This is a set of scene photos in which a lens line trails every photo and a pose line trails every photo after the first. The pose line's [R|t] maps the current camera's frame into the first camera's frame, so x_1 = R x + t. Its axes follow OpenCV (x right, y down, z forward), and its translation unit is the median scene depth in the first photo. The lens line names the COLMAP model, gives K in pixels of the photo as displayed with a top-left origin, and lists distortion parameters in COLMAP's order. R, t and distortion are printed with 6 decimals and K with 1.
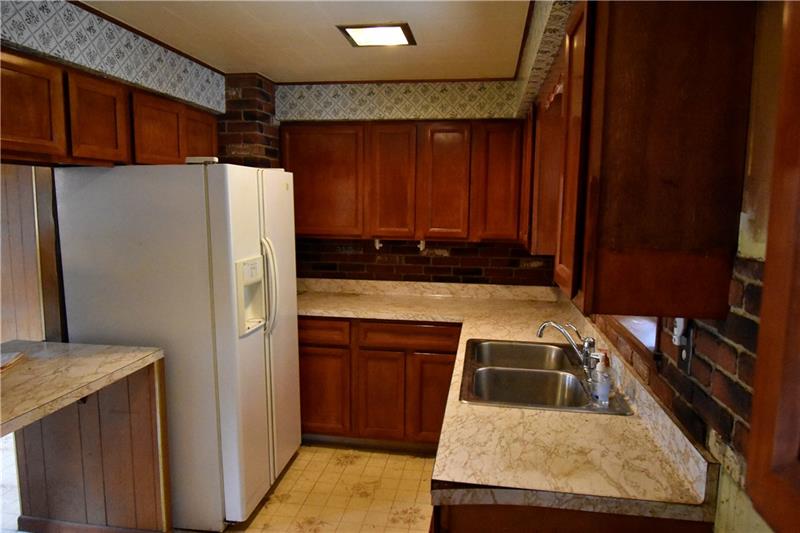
lens RADIAL K [[523.4, 0, 399.1], [0, 523.4, 267.0], [0, 0, 1]] dist [0.025530, 0.006298]
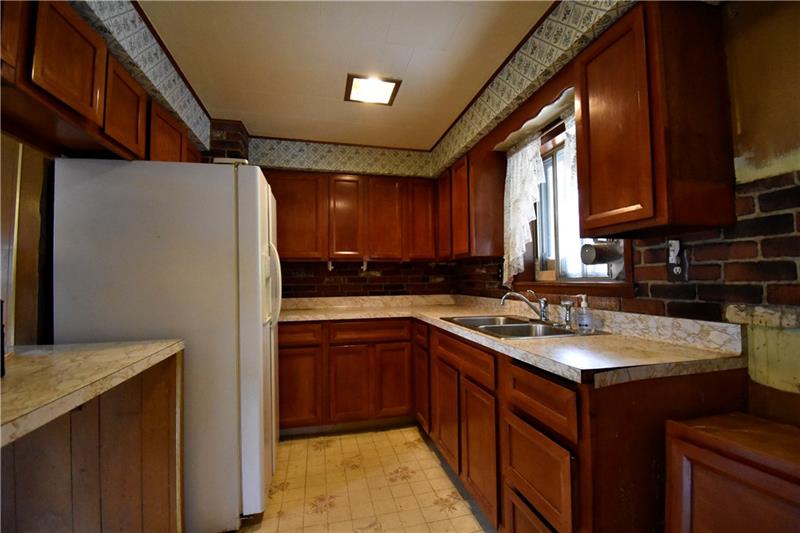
lens RADIAL K [[353.8, 0, 400.4], [0, 353.8, 265.9], [0, 0, 1]] dist [0.005407, -0.001214]
pose [[0.921956, -0.004139, 0.387272, -0.243252], [0.067067, 0.986542, -0.149118, 0.106672], [-0.381443, 0.163453, 0.909826, 0.161008]]
